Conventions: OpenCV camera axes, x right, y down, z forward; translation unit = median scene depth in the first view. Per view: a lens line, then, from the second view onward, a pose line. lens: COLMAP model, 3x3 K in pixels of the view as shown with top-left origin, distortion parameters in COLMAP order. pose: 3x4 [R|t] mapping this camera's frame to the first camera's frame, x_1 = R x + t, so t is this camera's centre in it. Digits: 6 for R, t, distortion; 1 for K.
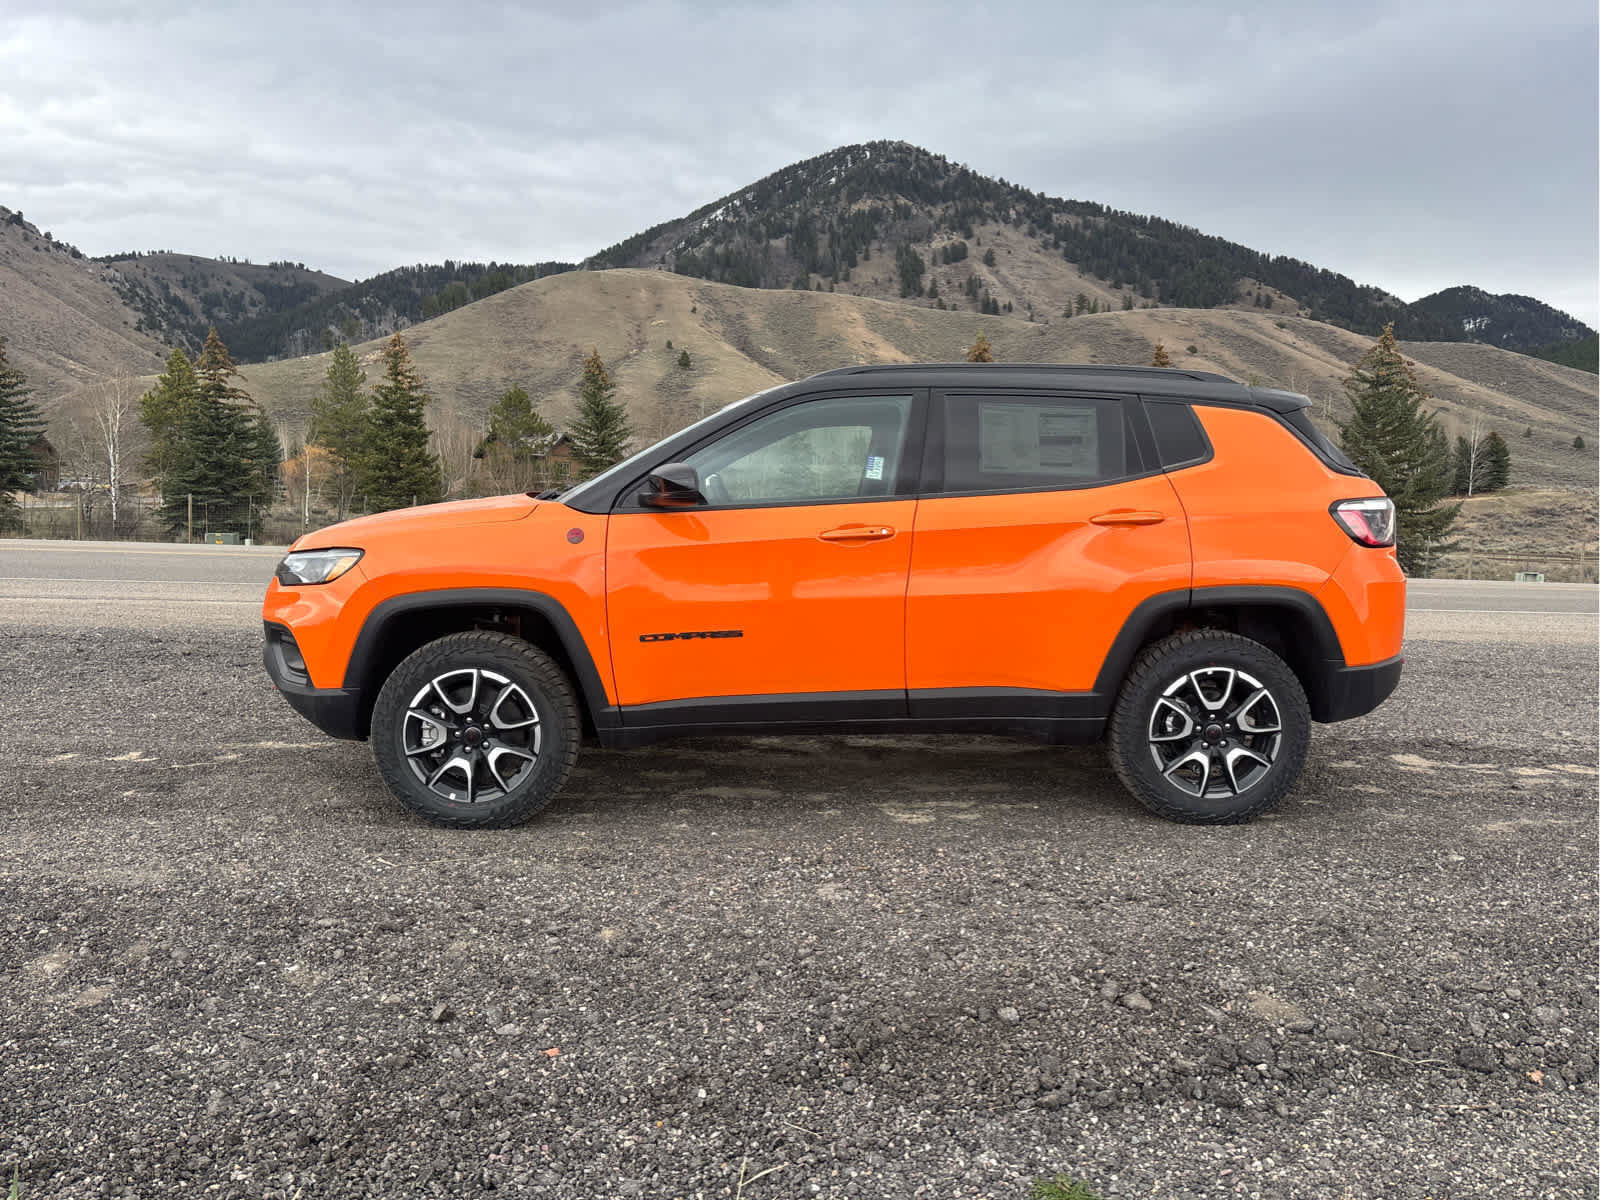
lens RADIAL K [[1233.8, 0, 797.3], [0, 1233.8, 605.9], [0, 0, 1]] dist [0.053069, -0.057718]
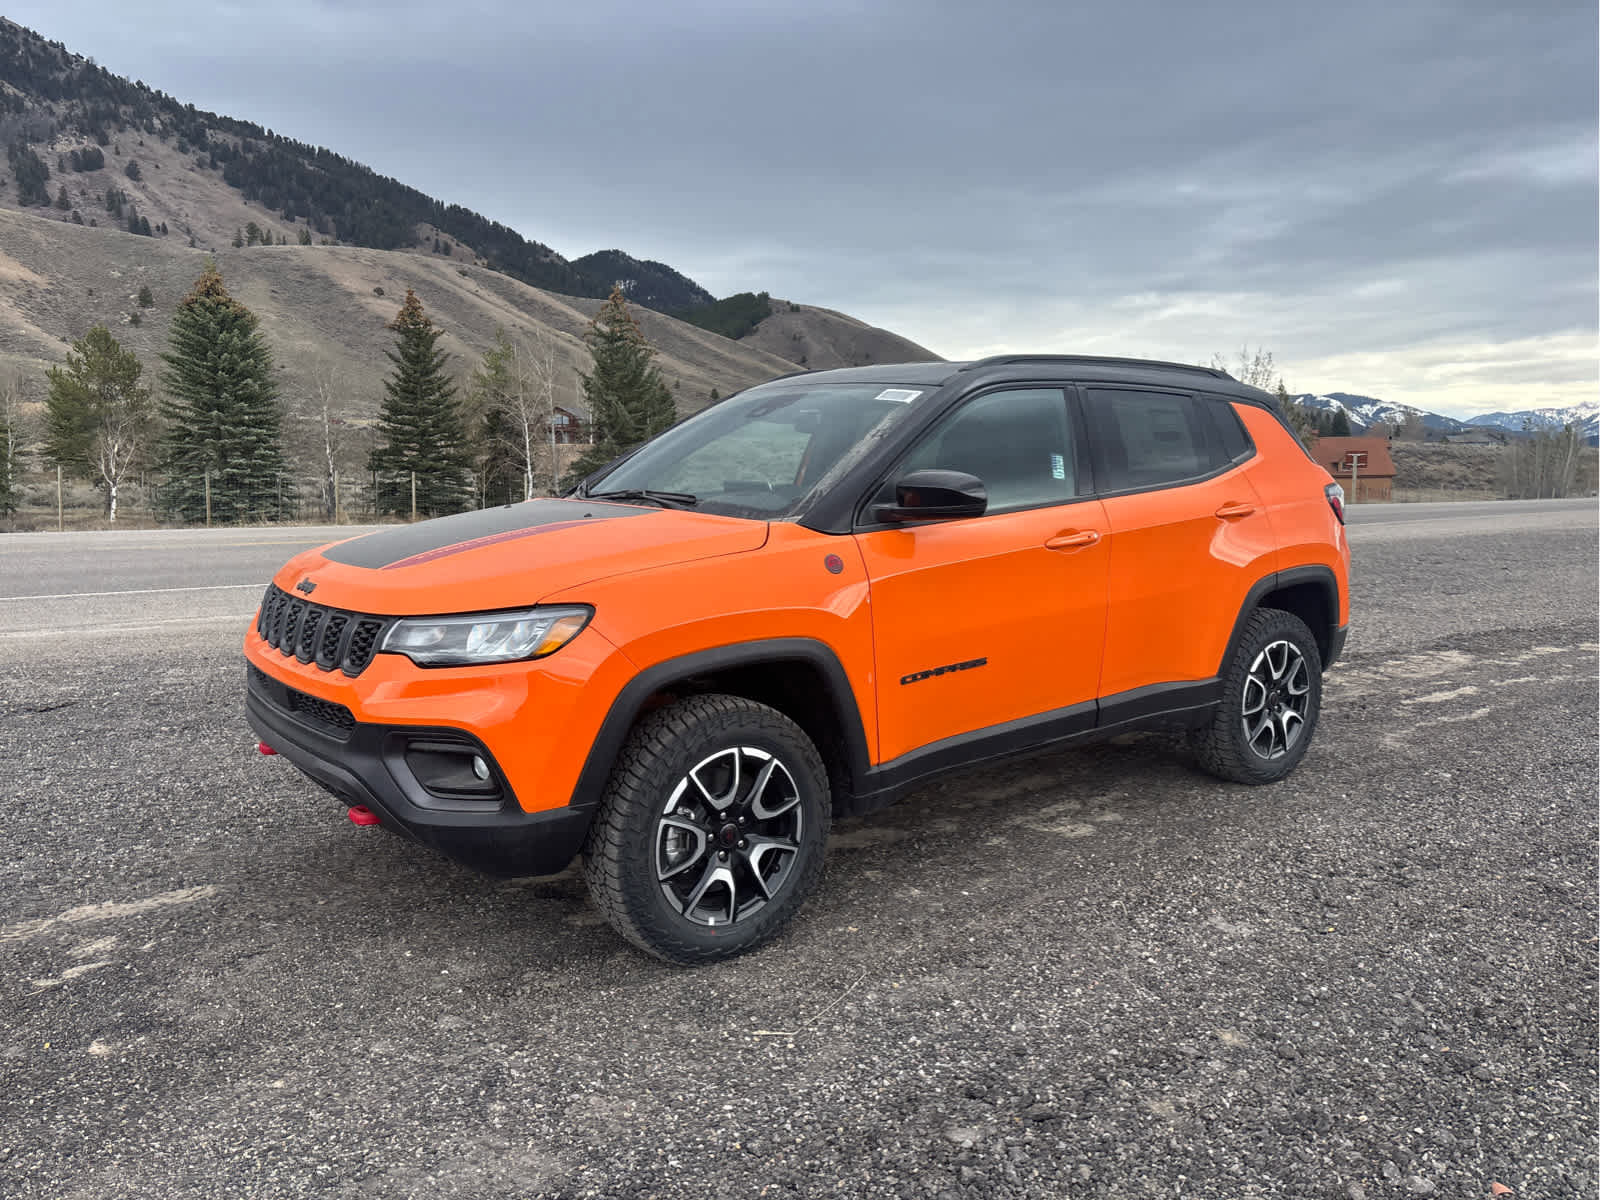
lens RADIAL K [[1233.8, 0, 811.3], [0, 1233.8, 587.6], [0, 0, 1]] dist [0.053069, -0.057718]
pose [[0.805519, -0.080176, 0.587120, -0.653092], [0.062719, 0.996775, 0.050067, -0.081020], [-0.589241, -0.003506, 0.807950, 0.359198]]
